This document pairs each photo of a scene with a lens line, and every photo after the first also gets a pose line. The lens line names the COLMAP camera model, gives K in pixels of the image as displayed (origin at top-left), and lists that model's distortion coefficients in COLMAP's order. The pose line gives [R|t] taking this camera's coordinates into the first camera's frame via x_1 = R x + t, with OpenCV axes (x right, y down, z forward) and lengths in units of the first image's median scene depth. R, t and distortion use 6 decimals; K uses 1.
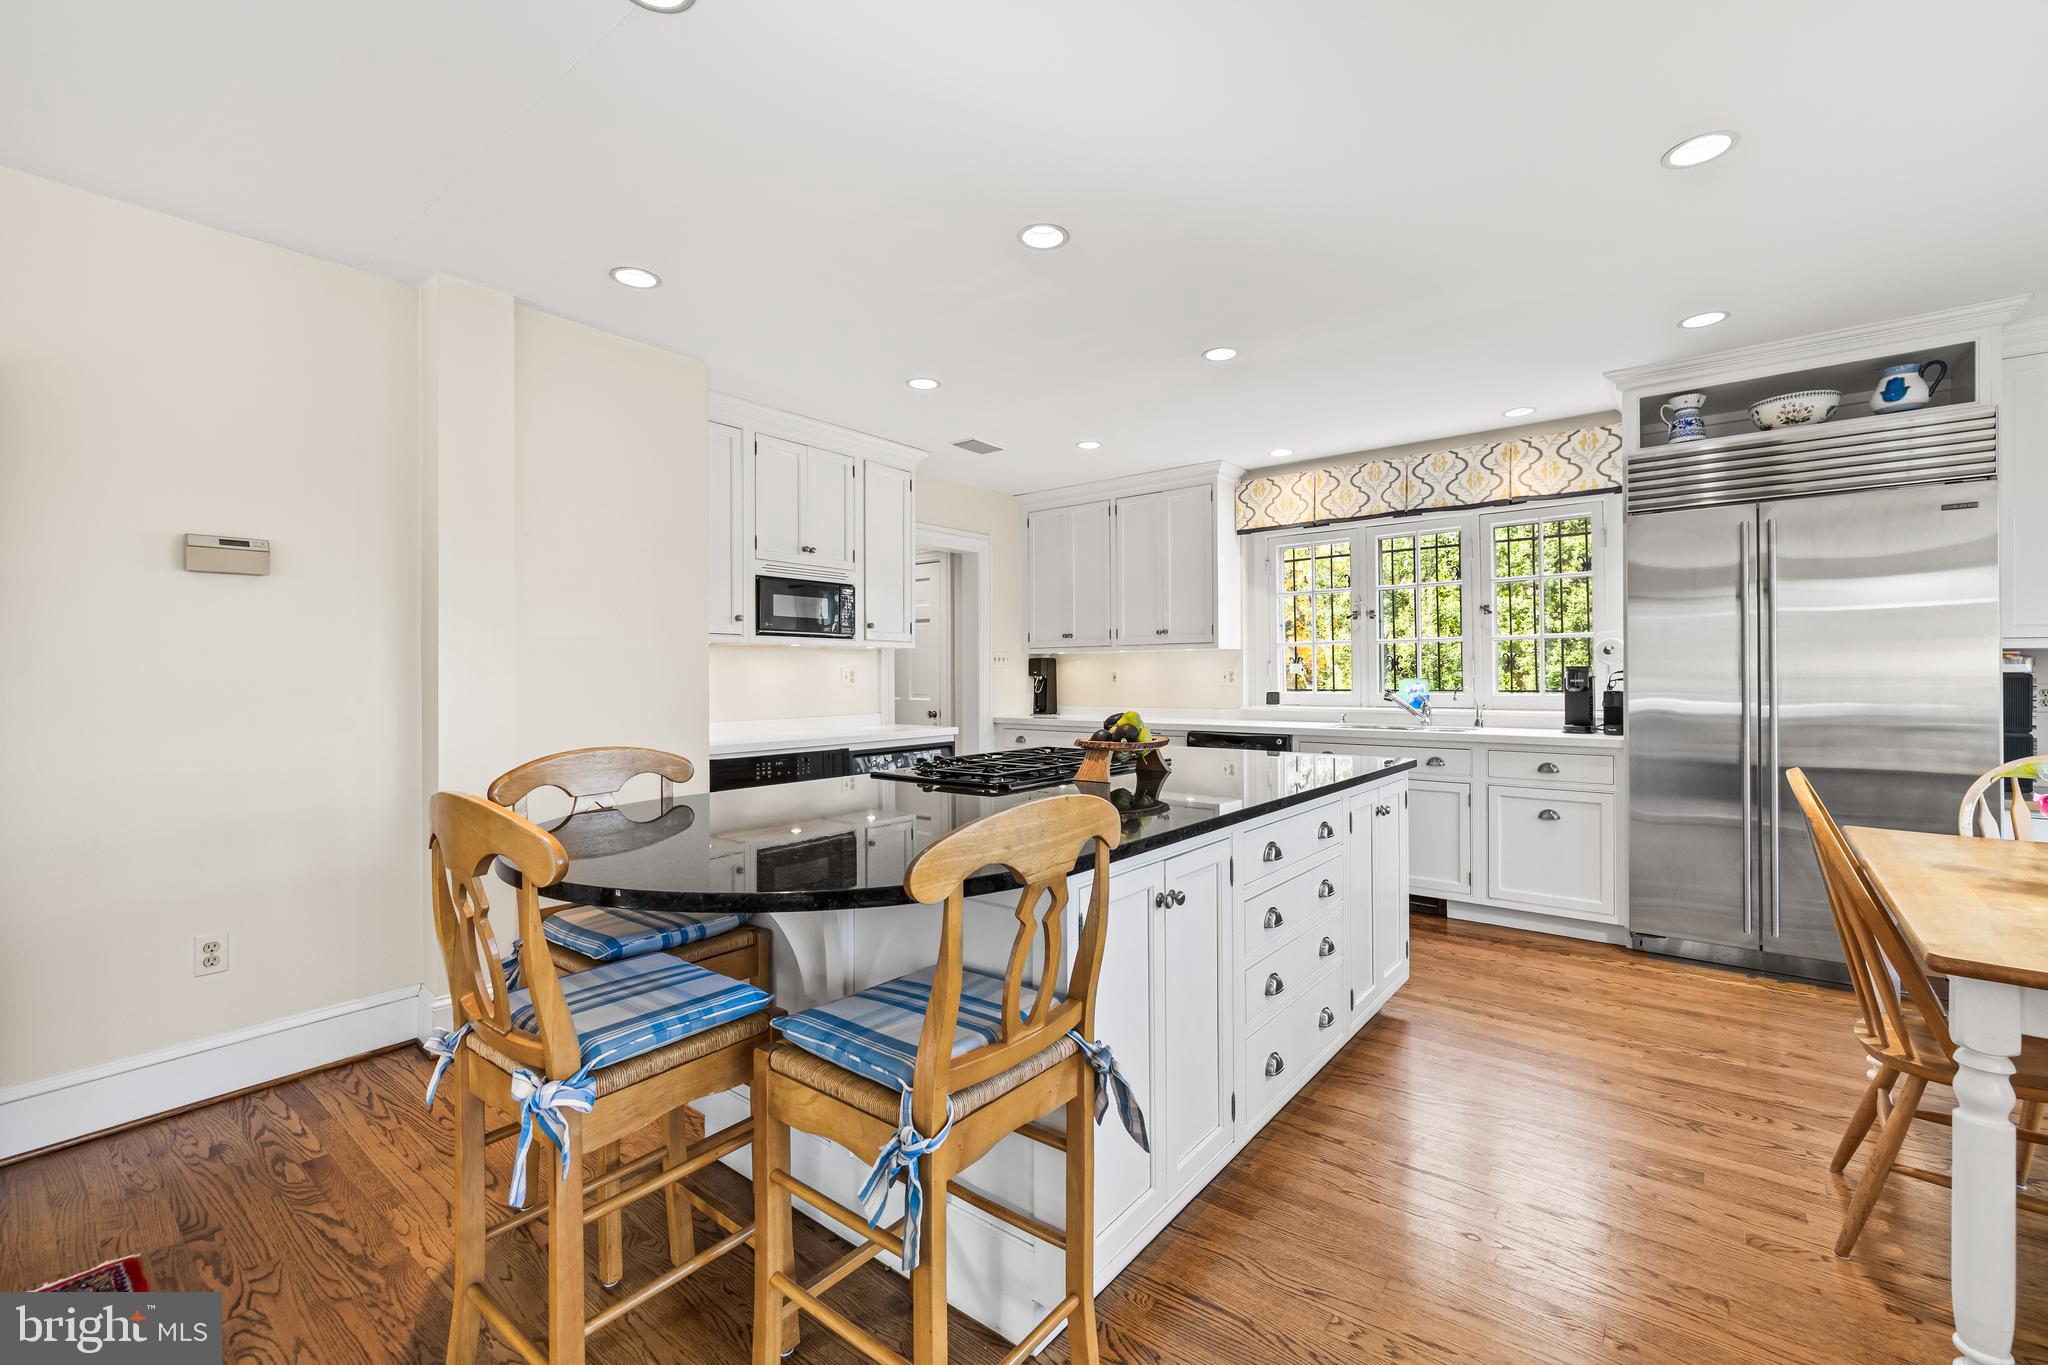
lens RADIAL K [[862.1, 0, 1029.4], [0, 862.1, 689.1], [0, 0, 1]] dist [0.001457, 0.000229]
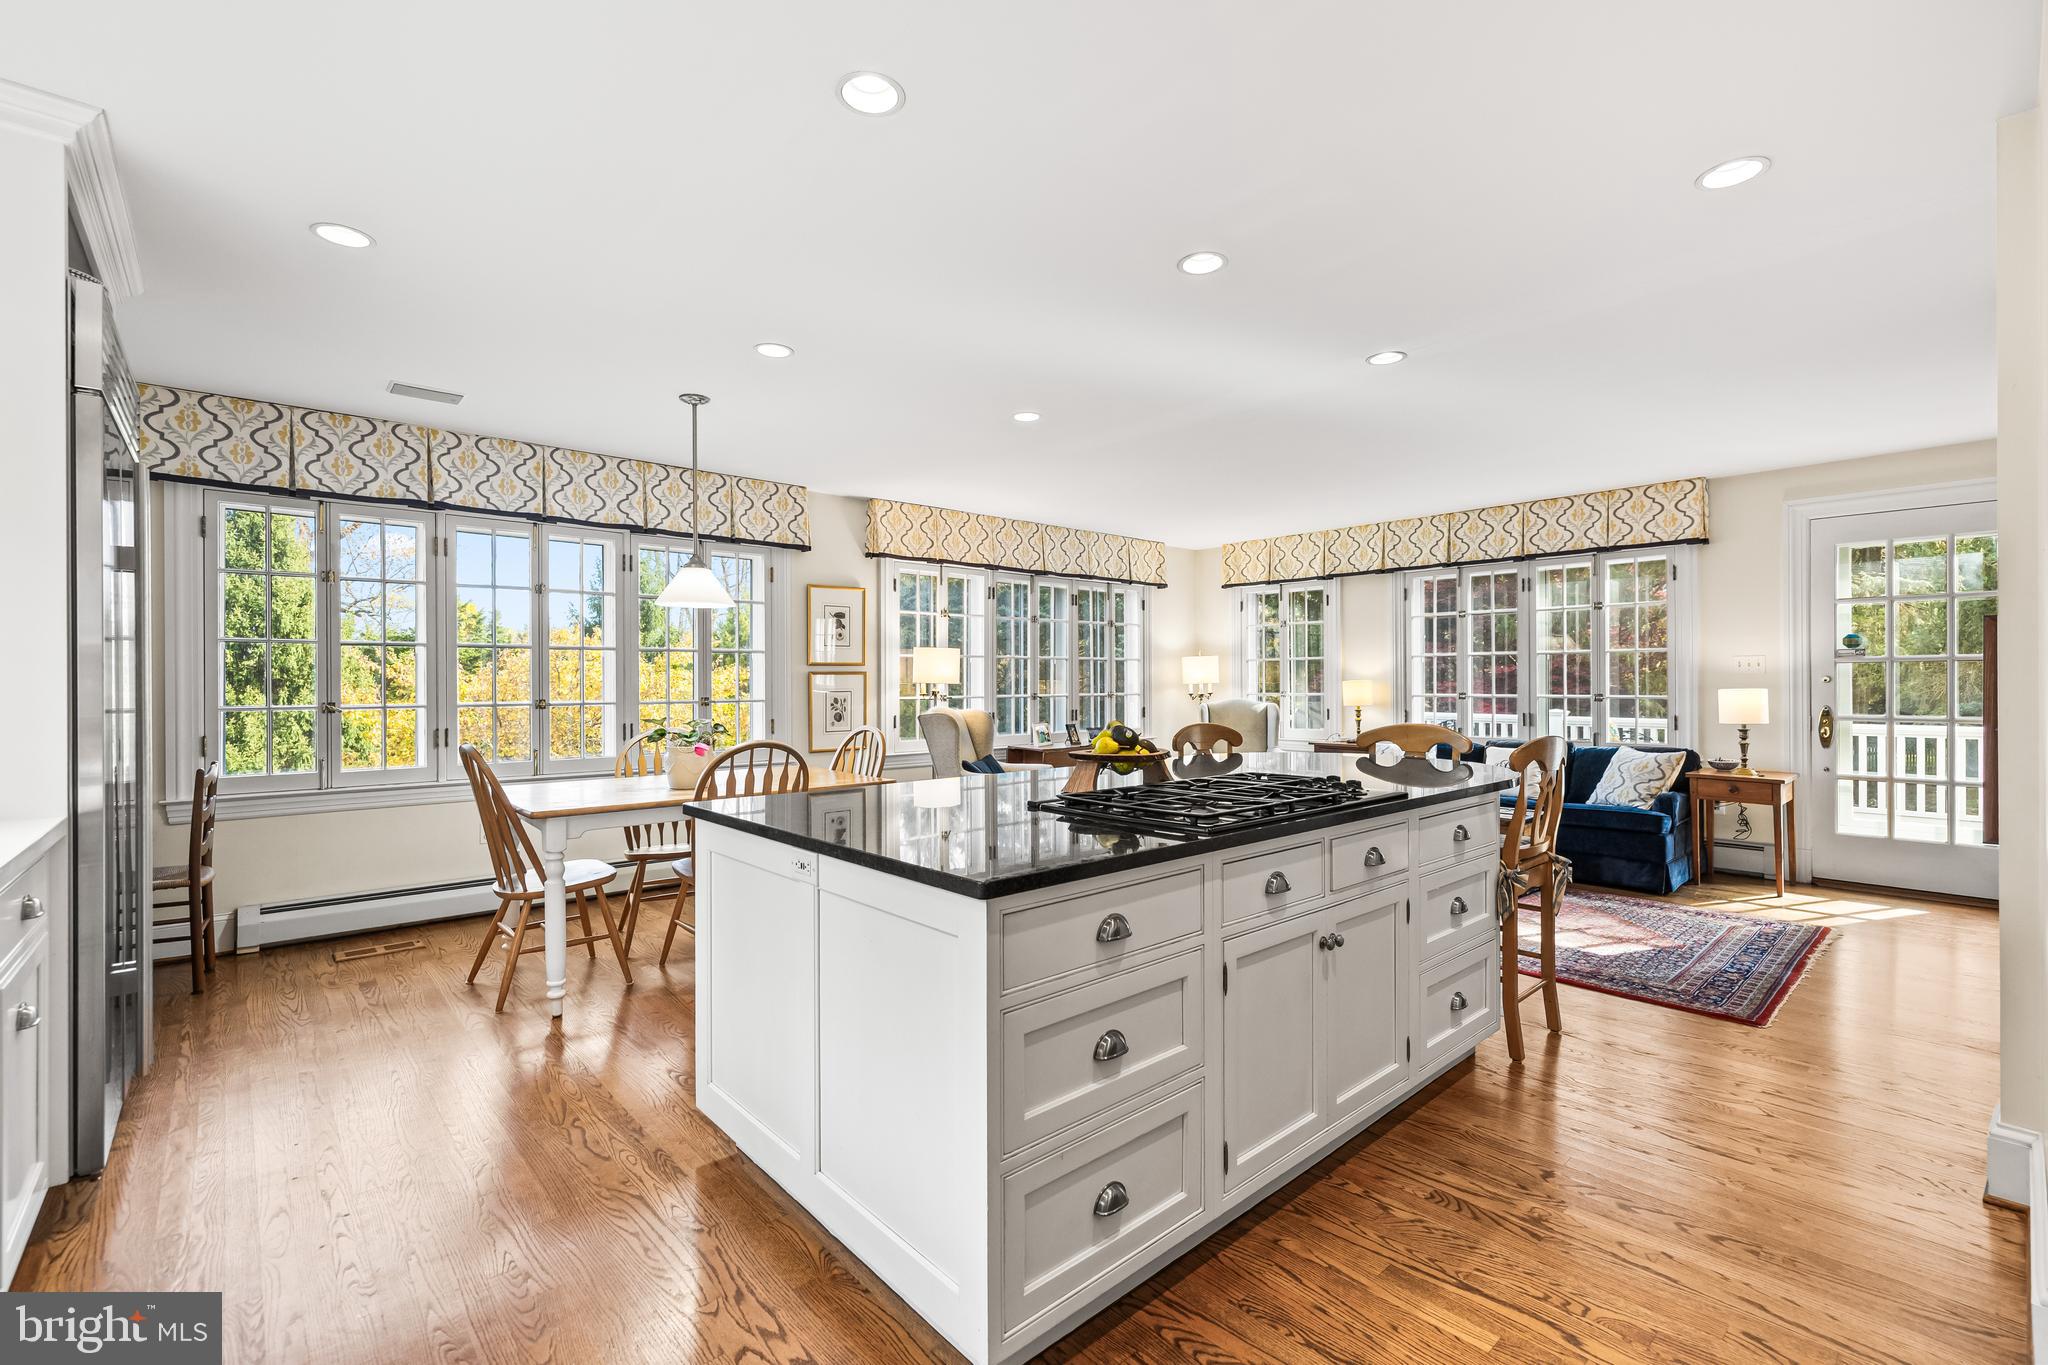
lens RADIAL K [[883.5, 0, 1034.9], [0, 883.5, 678.2], [0, 0, 1]] dist [0.002377, -0.001167]
pose [[-0.986466, 0.008104, 0.163763, 0.022976], [0.010193, 0.999877, 0.011919, -0.019254], [-0.163646, 0.013427, -0.986428, 1.111531]]
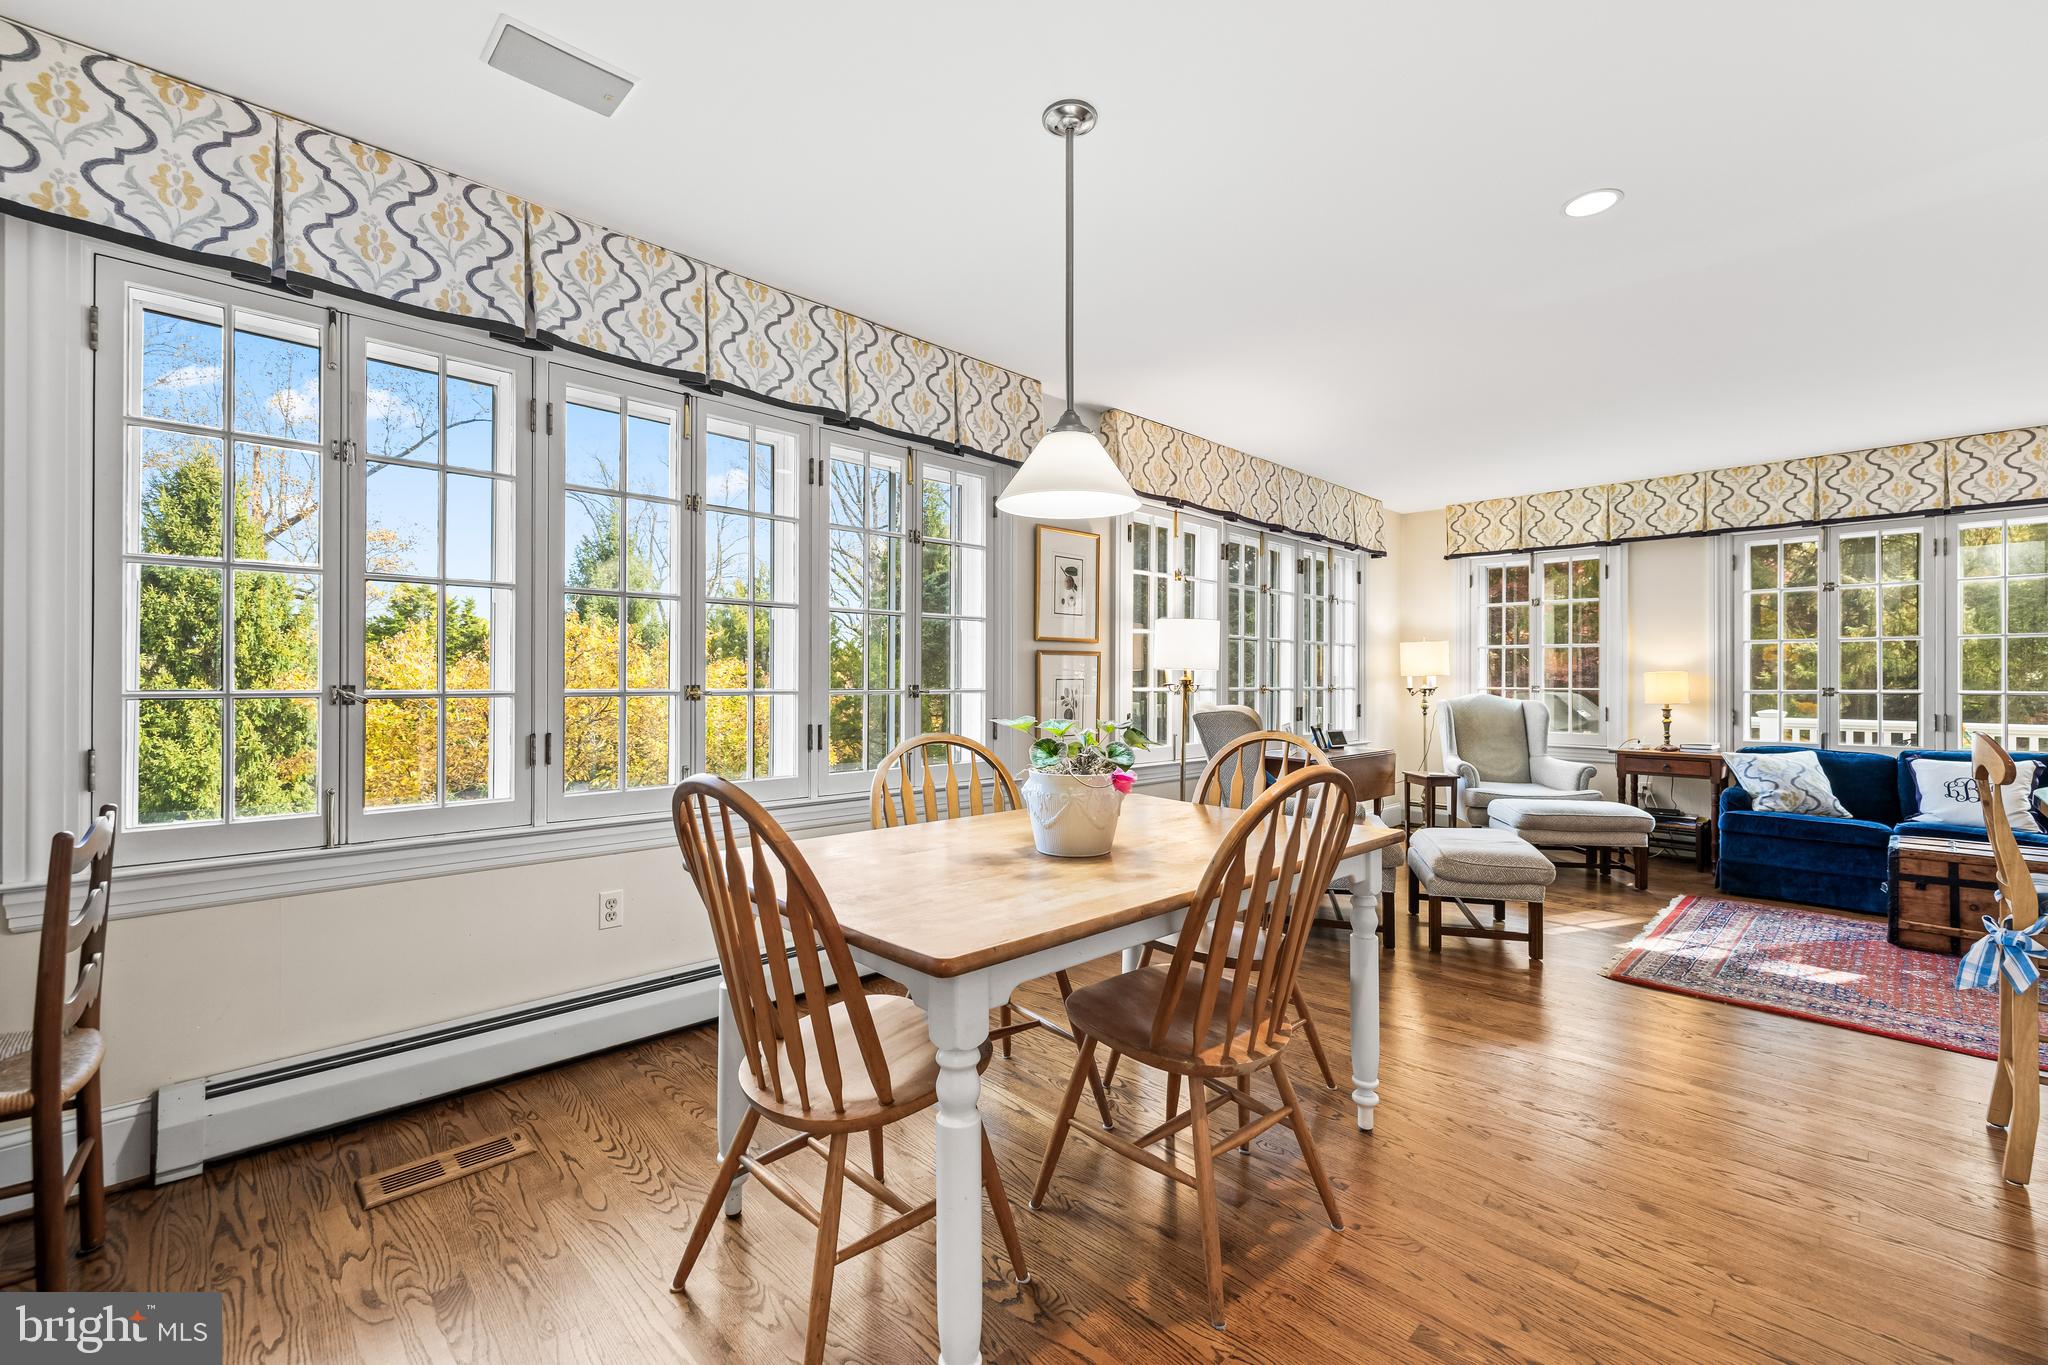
lens RADIAL K [[862.1, 0, 1042.6], [0, 862.1, 674.3], [0, 0, 1]] dist [0.001457, 0.000229]
pose [[-0.993476, 0.001338, 0.114033, 0.438103], [0.002398, 0.999955, 0.009162, -0.000807], [-0.114016, 0.009376, -0.993435, 0.772950]]
